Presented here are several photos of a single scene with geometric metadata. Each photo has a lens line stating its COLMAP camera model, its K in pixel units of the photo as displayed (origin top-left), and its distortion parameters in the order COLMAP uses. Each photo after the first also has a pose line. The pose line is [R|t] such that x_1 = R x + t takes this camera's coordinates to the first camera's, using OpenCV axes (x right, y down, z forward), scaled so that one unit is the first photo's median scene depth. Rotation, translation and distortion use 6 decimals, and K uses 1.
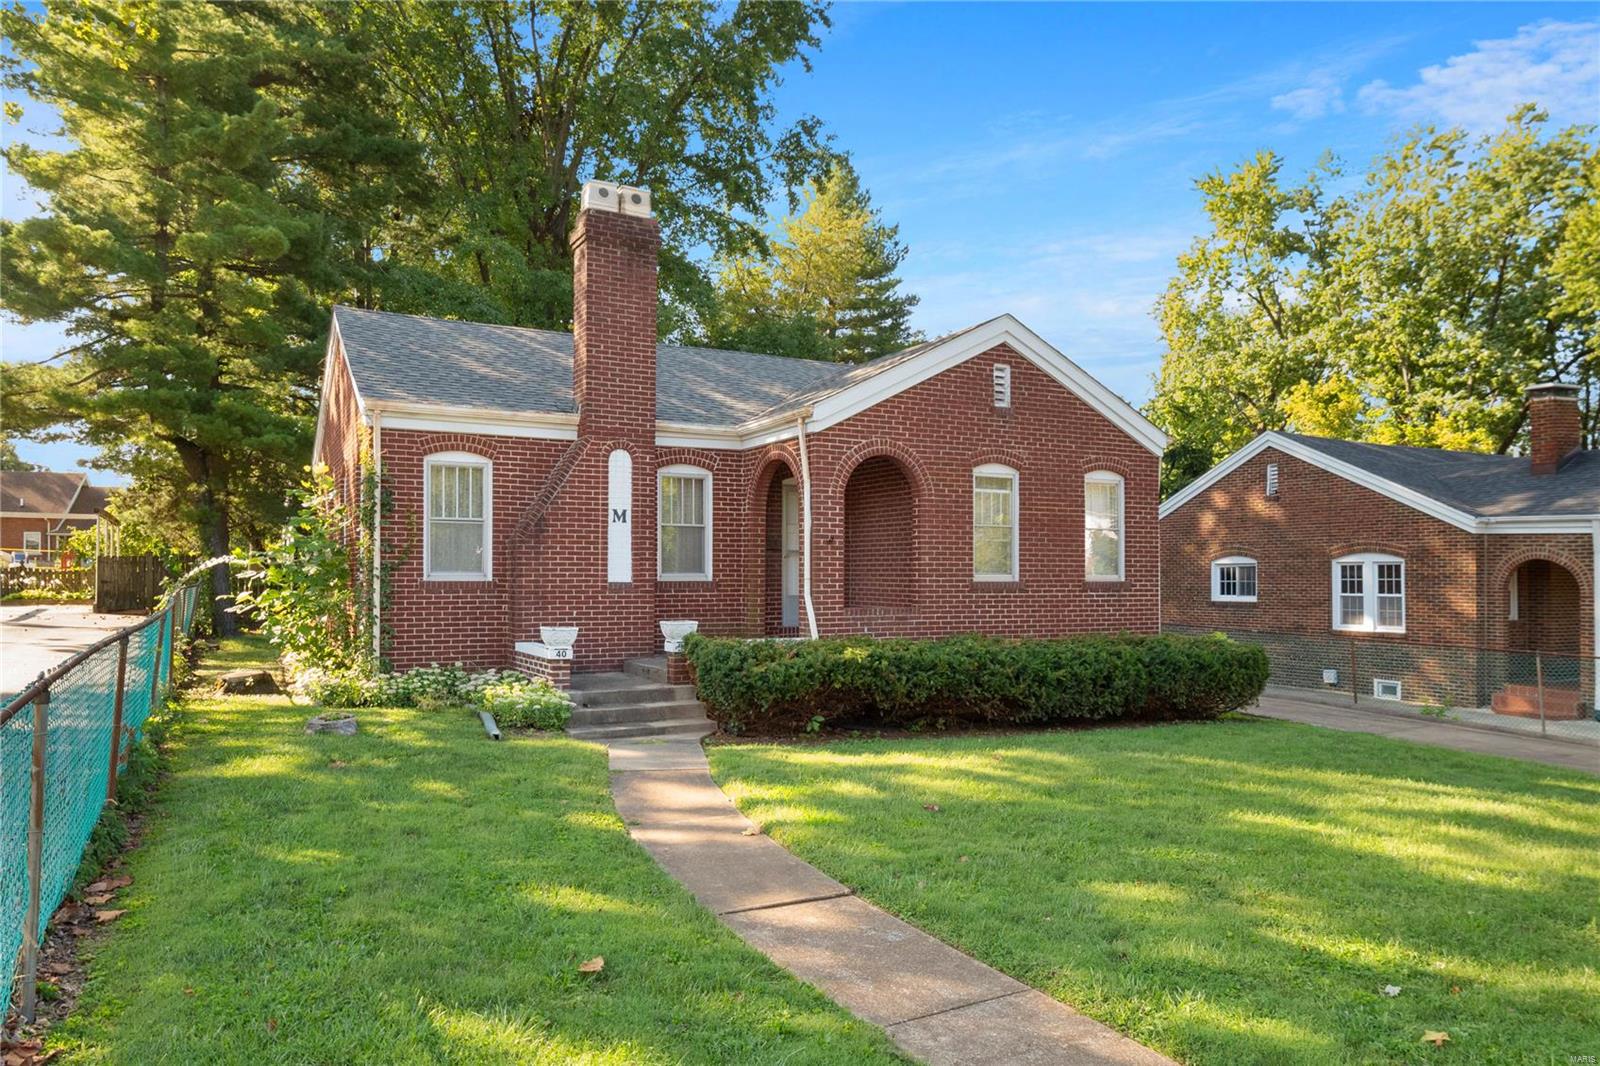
lens RADIAL K [[1076.2, 0, 798.6], [0, 1076.2, 537.1], [0, 0, 1]] dist [-0.007460, -0.000981]
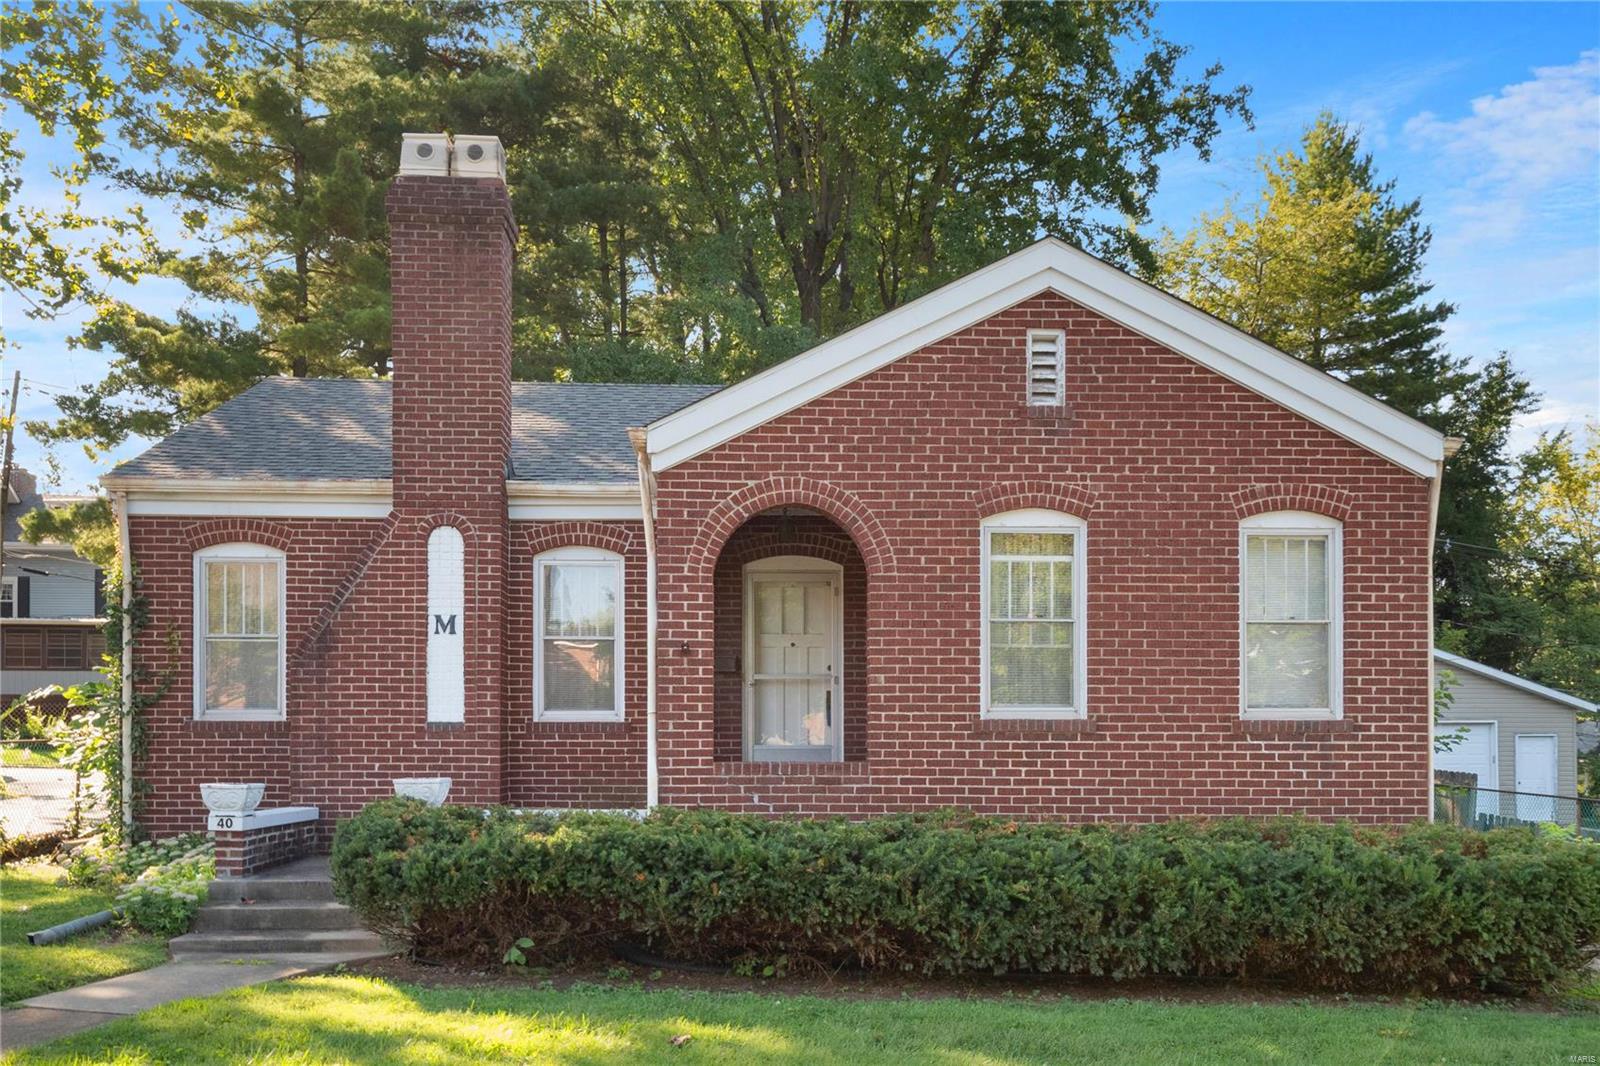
lens RADIAL K [[1337.1, 0, 795.2], [0, 1337.1, 710.0], [0, 0, 1]] dist [0.009853, 0.003332]
pose [[0.897521, -0.010446, -0.440847, 0.400860], [0.015702, 0.999842, 0.008276, 0.030485], [0.440691, -0.014350, 0.897544, 0.338350]]
